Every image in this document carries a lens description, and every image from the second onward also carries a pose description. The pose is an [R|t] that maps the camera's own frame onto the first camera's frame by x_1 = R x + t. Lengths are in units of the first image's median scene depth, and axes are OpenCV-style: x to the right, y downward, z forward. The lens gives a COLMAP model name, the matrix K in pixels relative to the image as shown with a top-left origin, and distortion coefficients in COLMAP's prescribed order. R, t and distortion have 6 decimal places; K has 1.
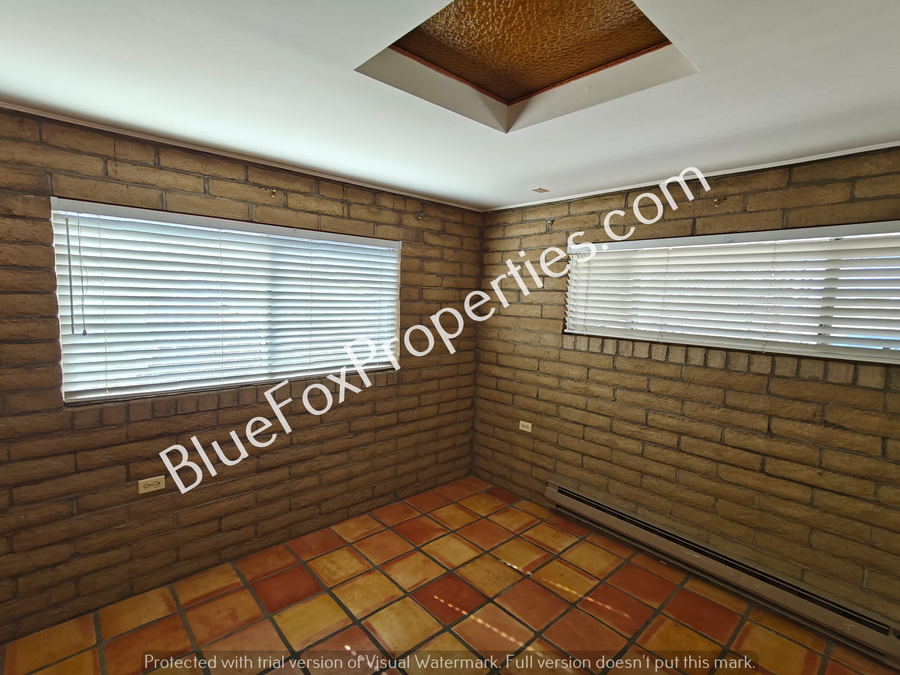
lens RADIAL K [[433.2, 0, 454.4], [0, 433.2, 340.4], [0, 0, 1]] dist [0.002303, 0.003547]
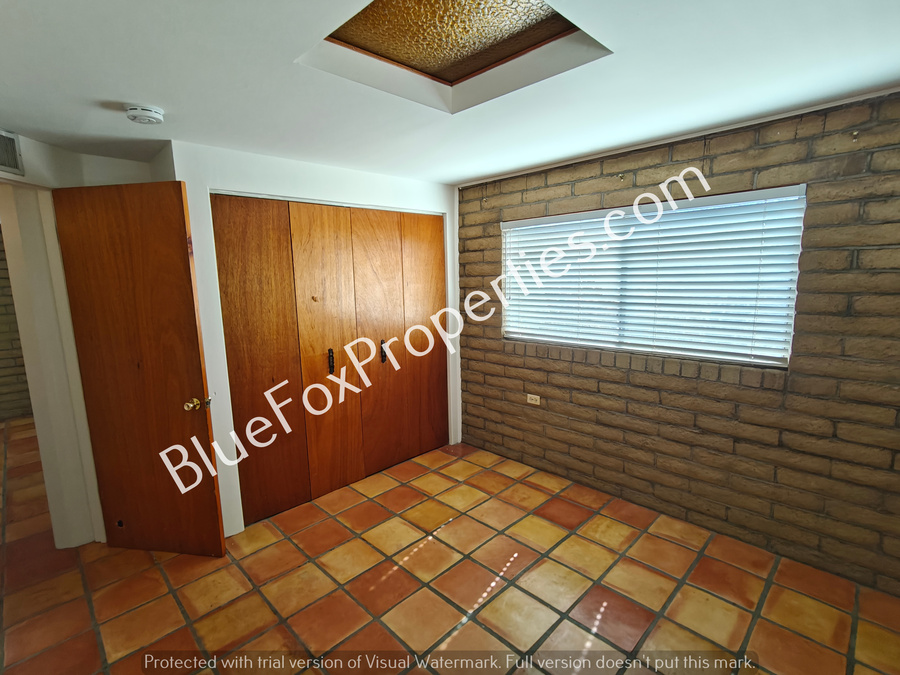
lens RADIAL K [[433.2, 0, 444.3], [0, 433.2, 342.4], [0, 0, 1]] dist [0.002303, 0.003547]
pose [[0.044025, 0.125780, -0.991081, 0.686645], [-0.080542, 0.989260, 0.121971, -0.024870], [0.995778, 0.074454, 0.053683, 0.518869]]
